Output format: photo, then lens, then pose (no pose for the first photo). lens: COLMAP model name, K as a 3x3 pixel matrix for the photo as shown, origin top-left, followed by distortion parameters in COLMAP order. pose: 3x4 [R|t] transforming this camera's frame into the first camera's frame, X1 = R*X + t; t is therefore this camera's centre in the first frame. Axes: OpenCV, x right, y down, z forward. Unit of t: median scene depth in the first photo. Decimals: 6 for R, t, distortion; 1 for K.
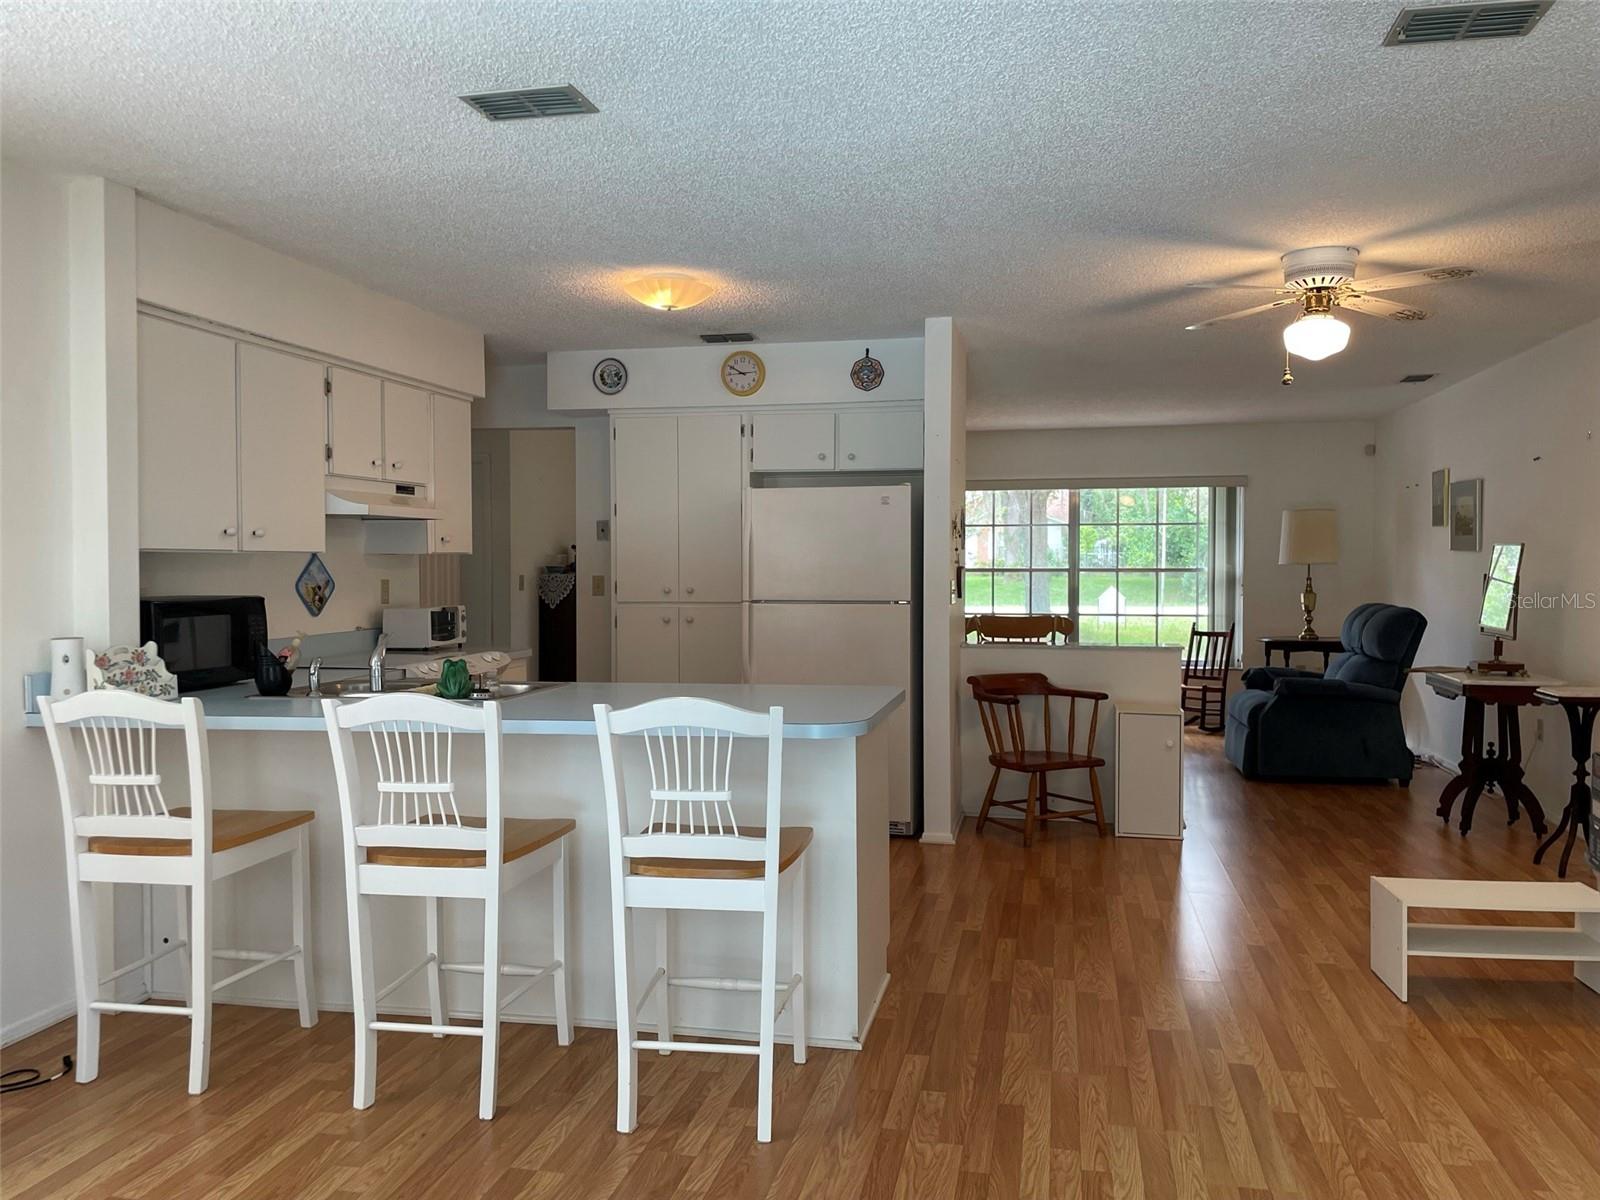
lens RADIAL K [[1228.1, 0, 801.3], [0, 1228.1, 592.0], [0, 0, 1]] dist [0.041038, 0.000175]
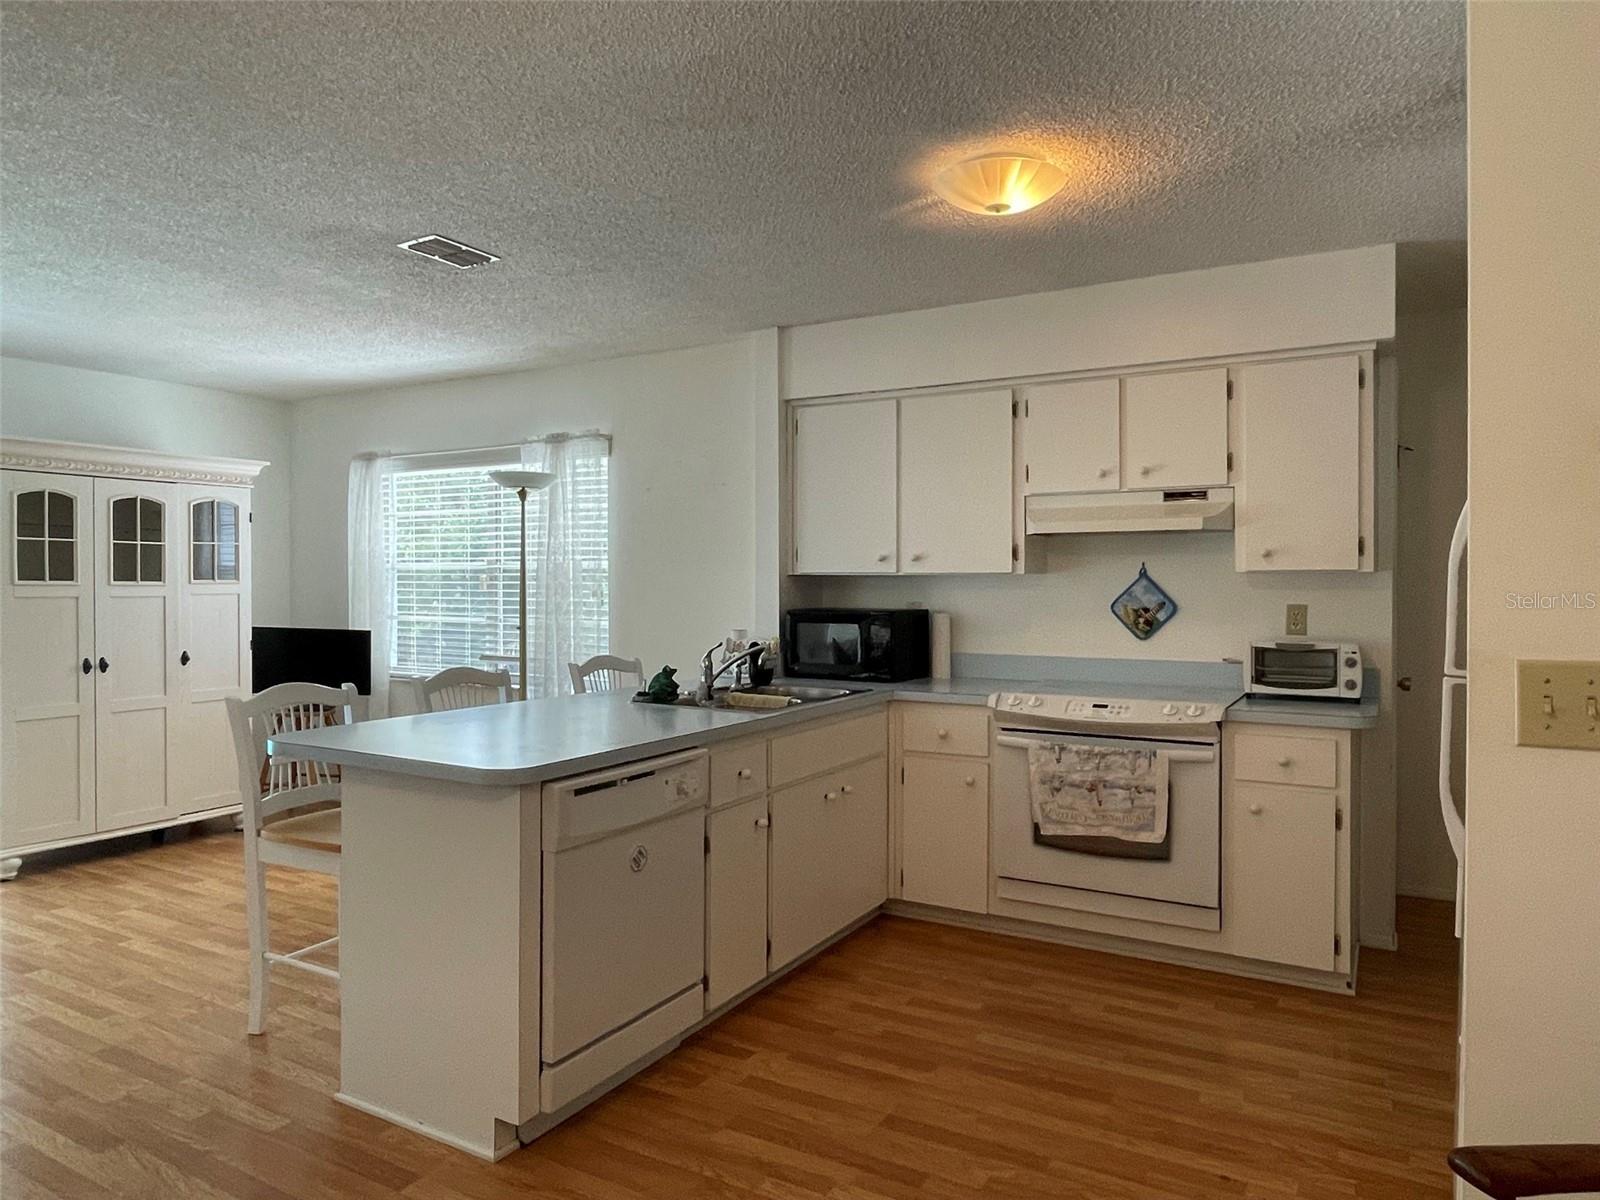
lens RADIAL K [[1032.3, 0, 797.7], [0, 1032.3, 596.3], [0, 0, 1]] dist [-0.008102, 0.002476]
pose [[-0.313655, 0.020299, -0.949320, 0.438212], [-0.020060, 0.999407, 0.027998, -0.030767], [0.949325, 0.027825, -0.313062, 1.011895]]
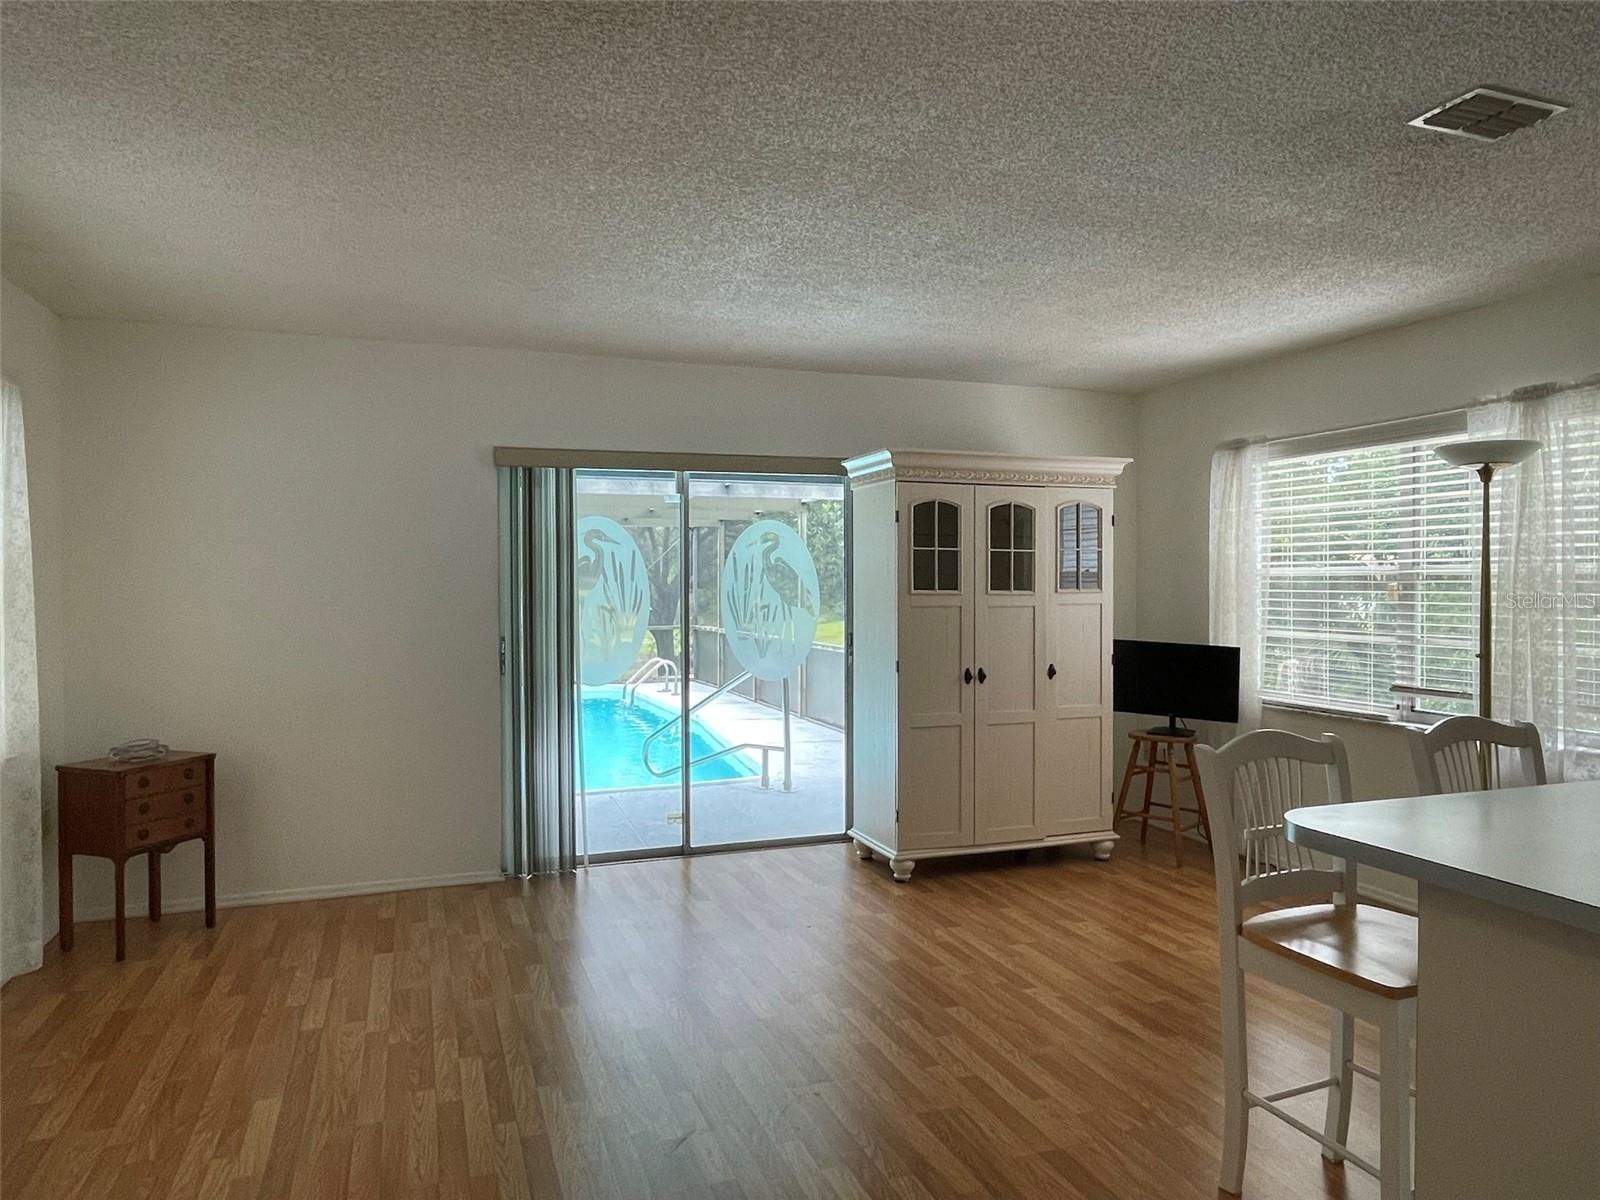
lens RADIAL K [[1032.3, 0, 800.6], [0, 1032.3, 602.3], [0, 0, 1]] dist [-0.008102, 0.002476]
pose [[-0.847801, 0.015749, -0.530081, 0.393798], [-0.006094, 0.999204, 0.039434, -0.030428], [0.530280, 0.036663, -0.847030, 0.874666]]
